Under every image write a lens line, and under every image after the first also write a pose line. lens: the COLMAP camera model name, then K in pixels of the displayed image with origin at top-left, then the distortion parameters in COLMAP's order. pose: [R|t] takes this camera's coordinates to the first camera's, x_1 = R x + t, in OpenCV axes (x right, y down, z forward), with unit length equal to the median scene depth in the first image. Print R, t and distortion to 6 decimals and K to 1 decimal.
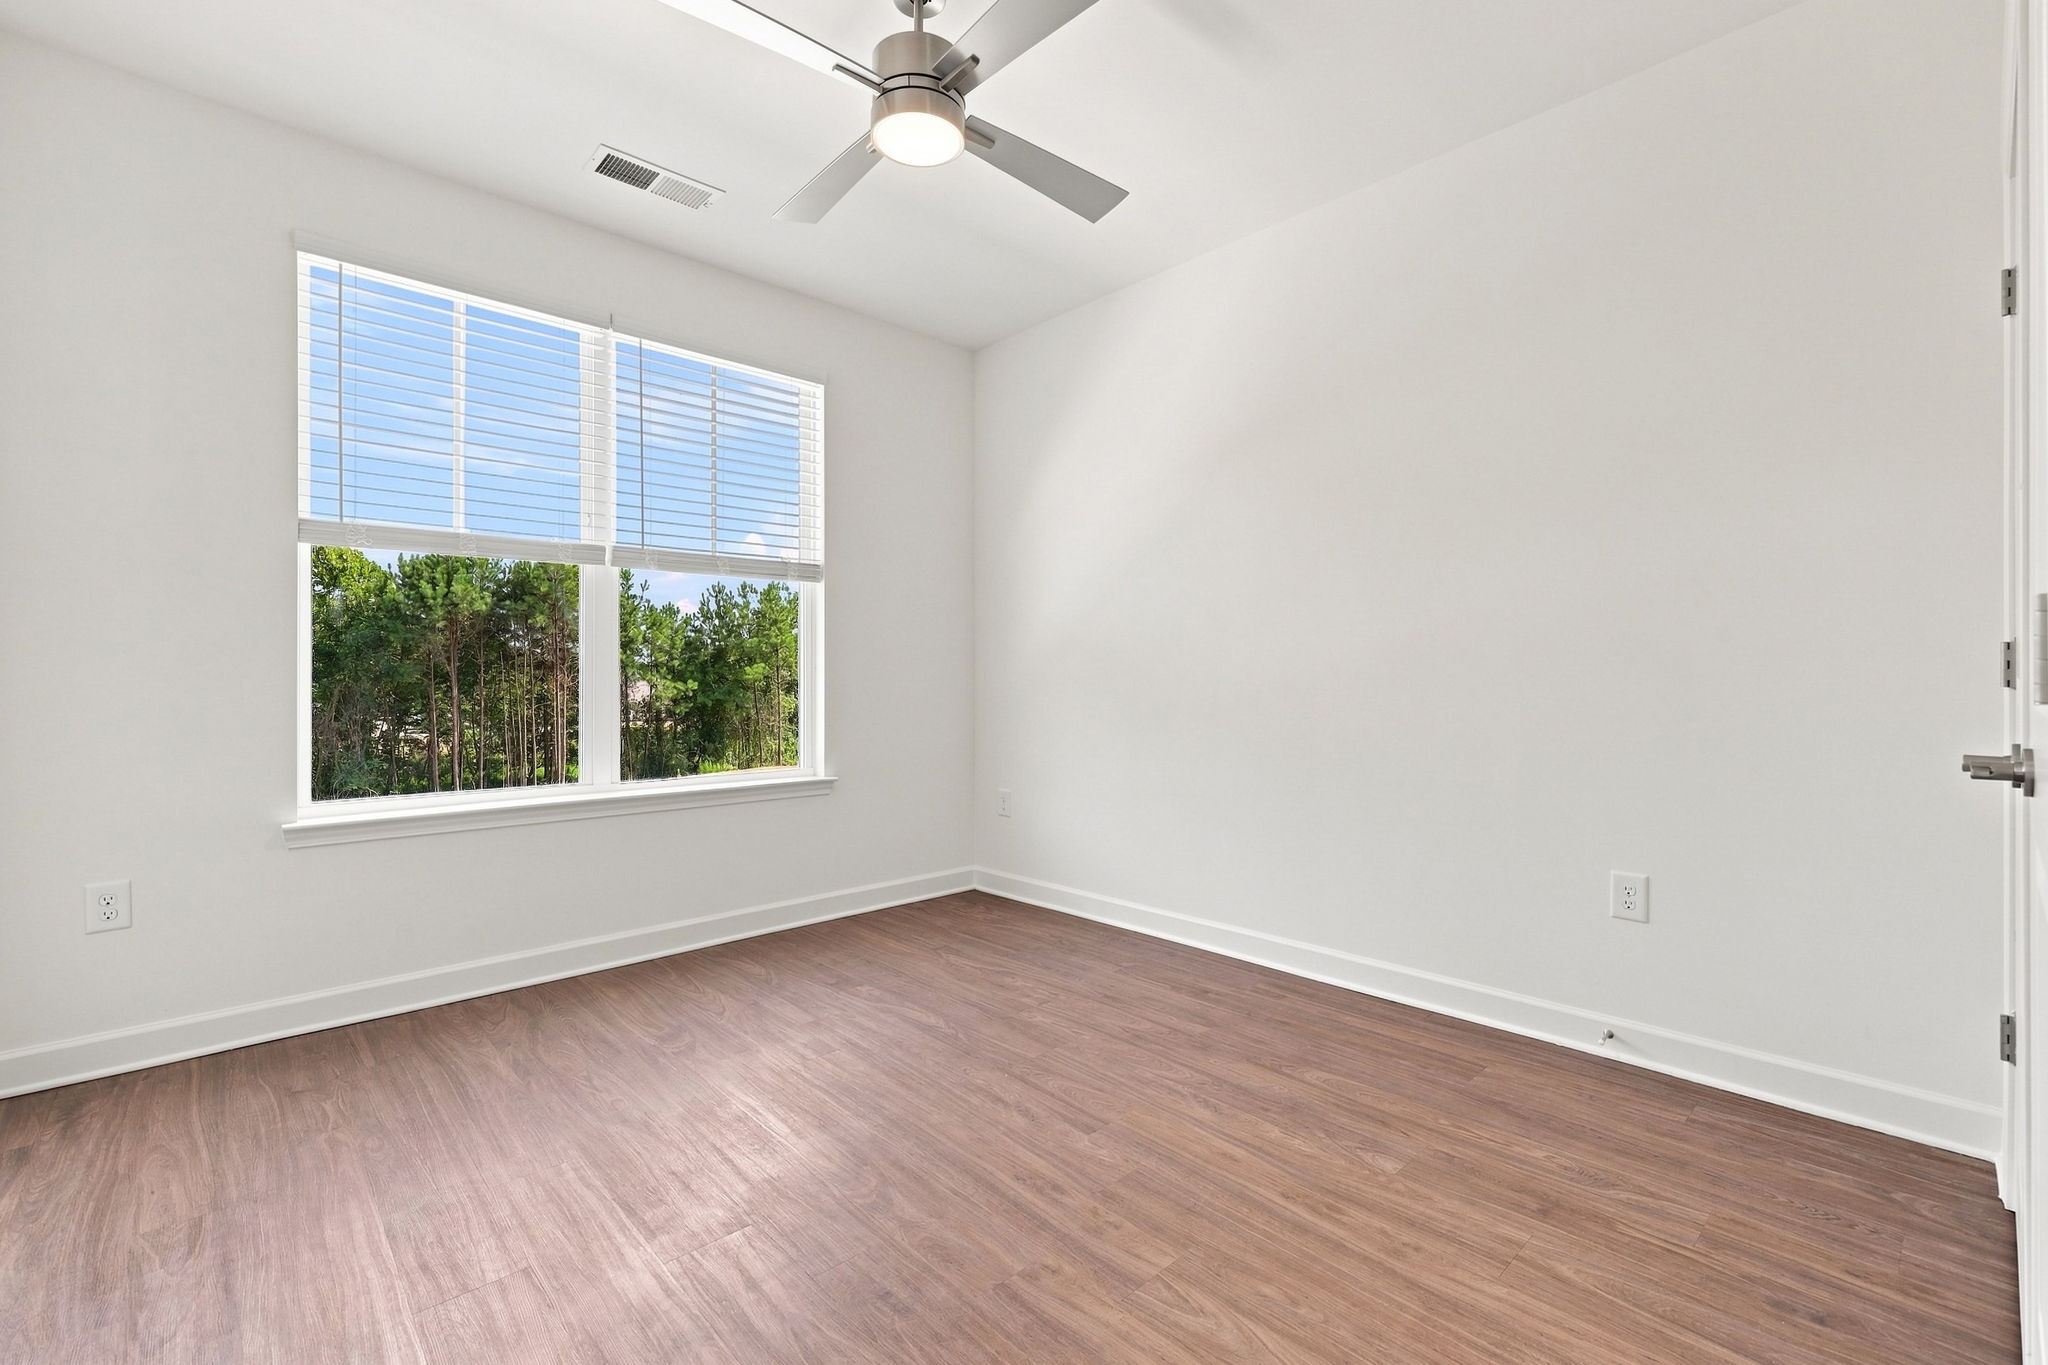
lens RADIAL K [[811.8, 0, 1024.0], [0, 811.8, 682.5], [0, 0, 1]] dist [-0.000828, 0.000035]
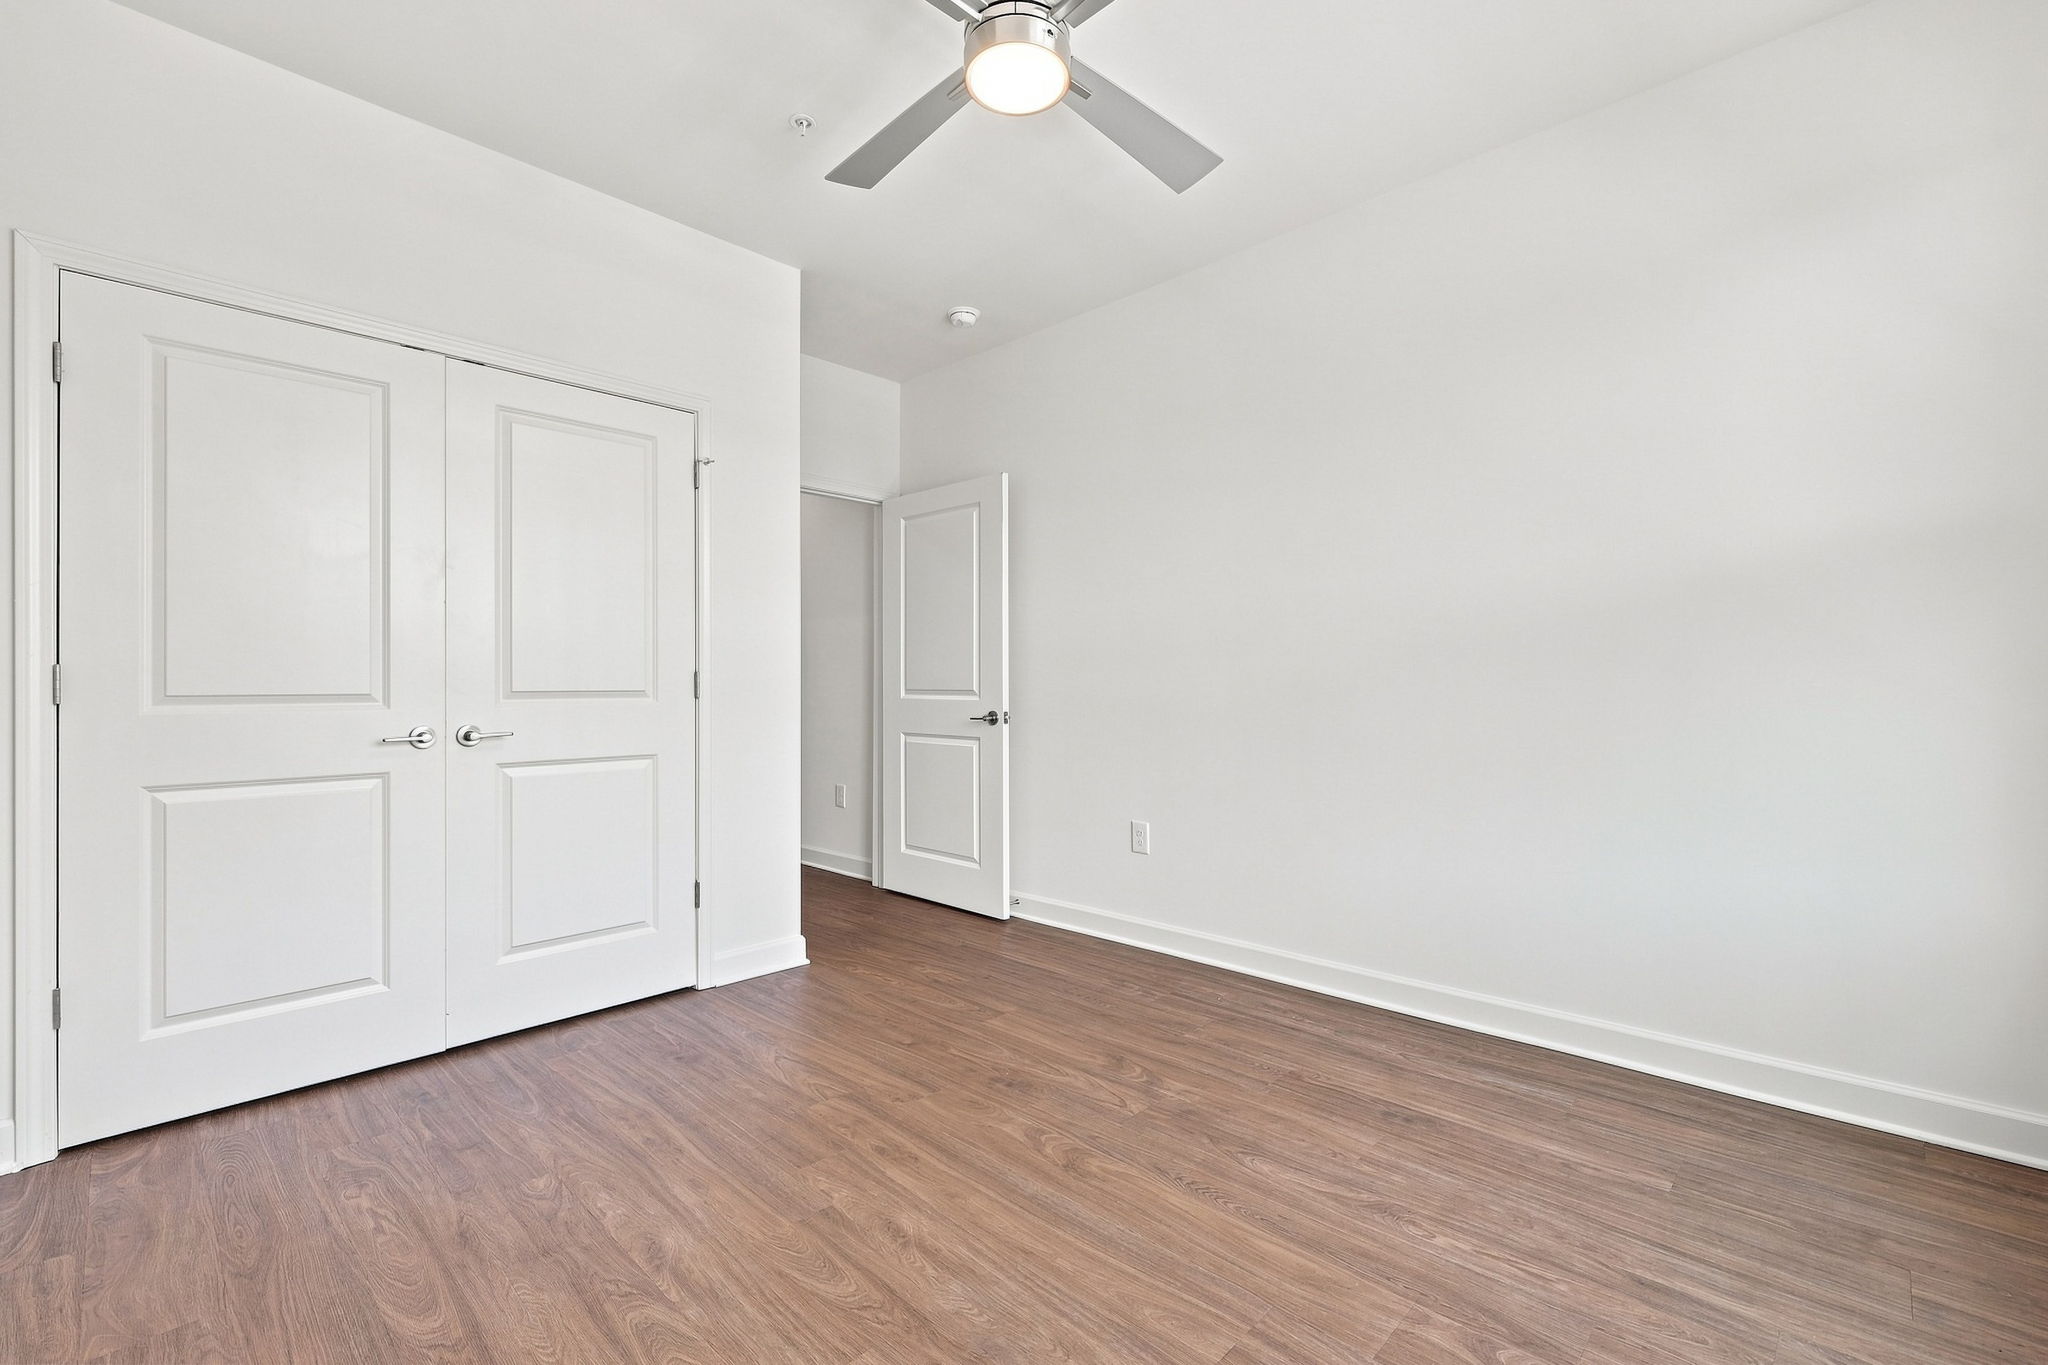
lens RADIAL K [[879.6, 0, 1029.8], [0, 879.6, 671.1], [0, 0, 1]] dist [0.001821, 0.000135]
pose [[-0.998325, 0.007828, -0.057321, -0.096312], [0.008663, 0.999860, -0.014334, -0.013215], [0.057200, -0.014806, -0.998253, 2.175198]]
